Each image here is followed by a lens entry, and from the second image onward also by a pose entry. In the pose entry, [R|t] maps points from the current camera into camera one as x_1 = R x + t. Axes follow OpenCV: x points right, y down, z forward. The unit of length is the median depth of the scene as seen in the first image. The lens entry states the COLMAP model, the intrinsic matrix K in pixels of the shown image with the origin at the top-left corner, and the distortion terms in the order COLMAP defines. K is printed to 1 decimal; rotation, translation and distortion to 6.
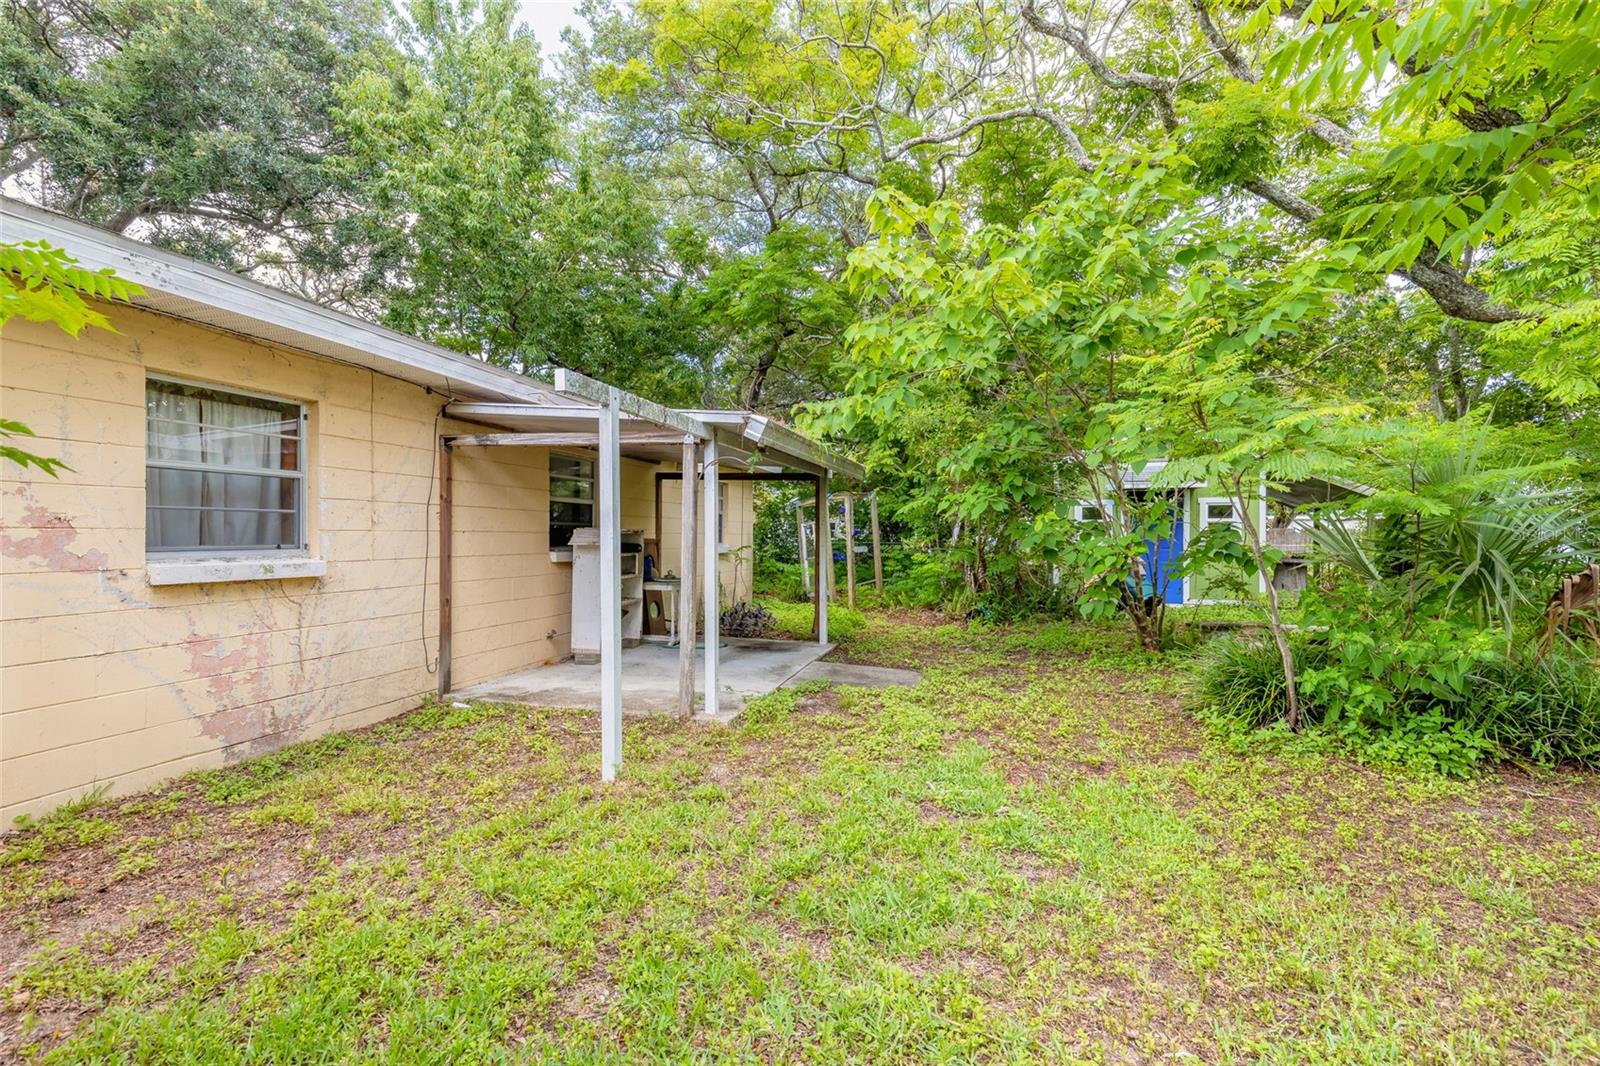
lens RADIAL K [[717.0, 0, 794.6], [0, 717.0, 535.1], [0, 0, 1]] dist [0.002361, 0.000371]
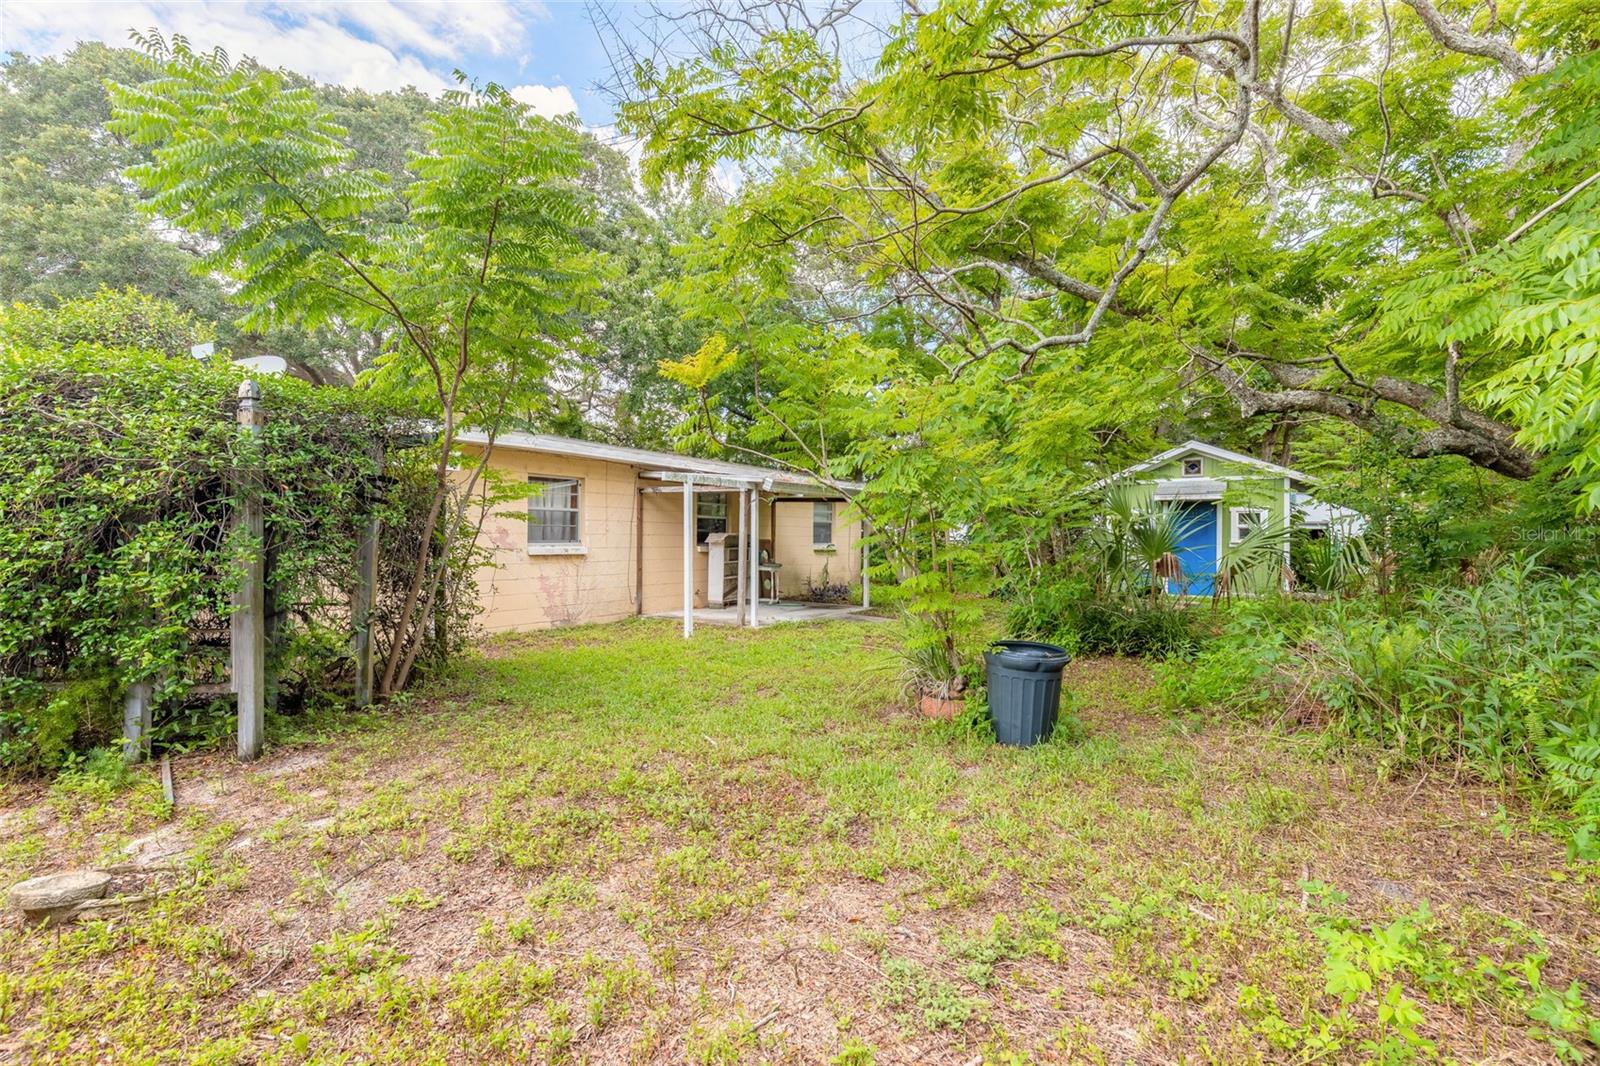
lens RADIAL K [[717.0, 0, 794.6], [0, 717.0, 535.1], [0, 0, 1]] dist [0.002361, 0.000371]
pose [[0.949950, 0.001822, -0.312397, 0.618727], [-0.003107, 0.999989, -0.003614, 0.001884], [0.312387, 0.004404, 0.949945, -0.867665]]
